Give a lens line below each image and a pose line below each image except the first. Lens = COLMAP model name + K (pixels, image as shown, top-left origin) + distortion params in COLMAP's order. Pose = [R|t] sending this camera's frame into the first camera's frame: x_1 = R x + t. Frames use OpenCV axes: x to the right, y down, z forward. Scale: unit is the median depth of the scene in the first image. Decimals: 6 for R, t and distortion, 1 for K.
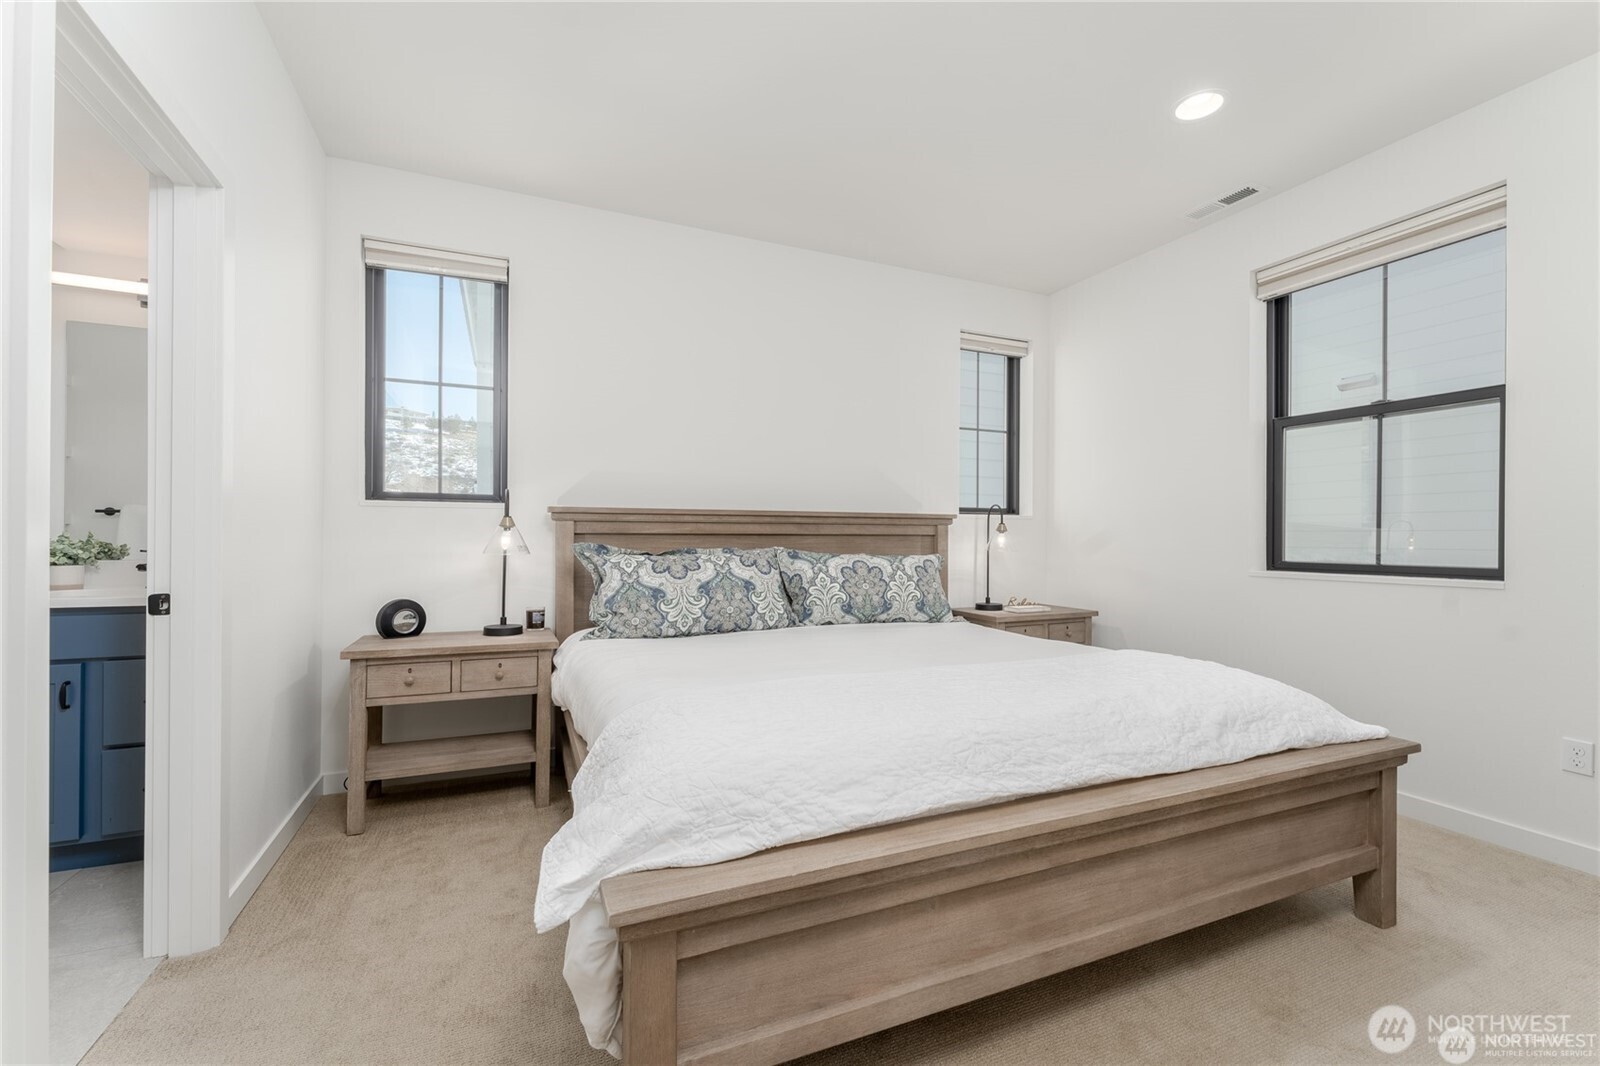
lens RADIAL K [[641.0, 0, 798.0], [0, 641.0, 535.1], [0, 0, 1]] dist [0.002045, 0.000117]
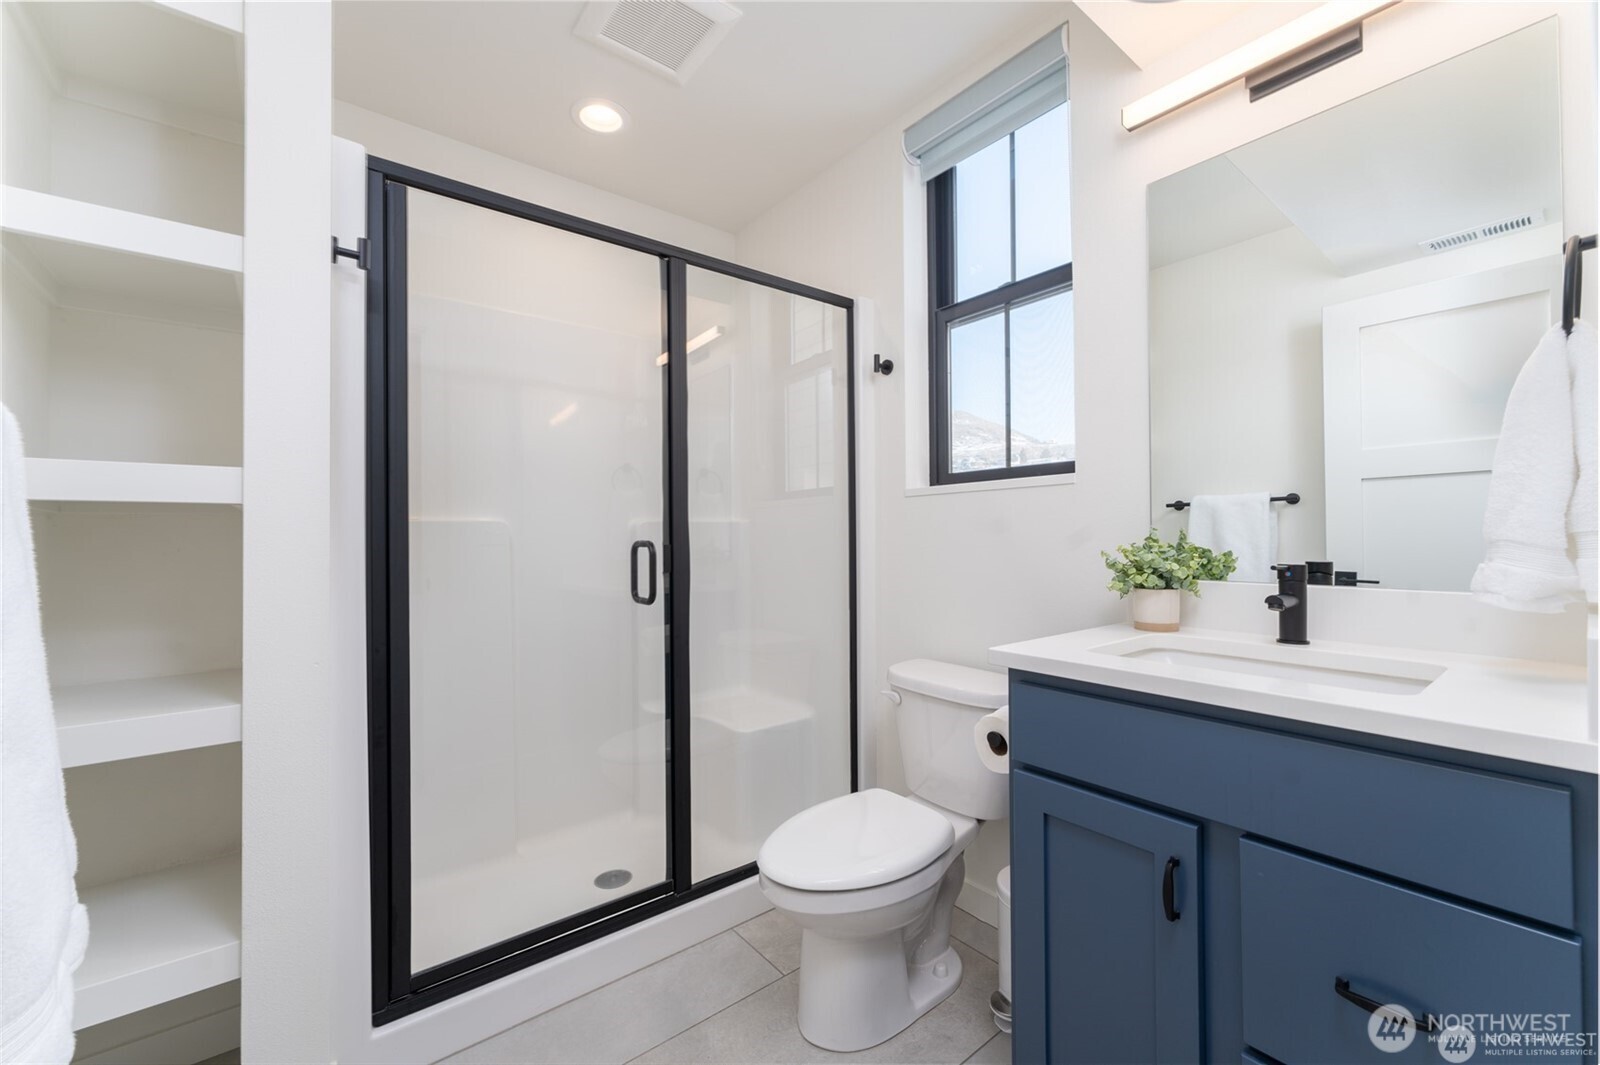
lens RADIAL K [[645.1, 0, 811.1], [0, 645.1, 533.8], [0, 0, 1]] dist [0.000733, 0.000050]
pose [[0.260210, -0.014485, -0.965443, -0.666454], [0.016732, 0.999805, -0.010491, -0.001262], [0.965407, -0.013423, 0.260402, 0.557634]]
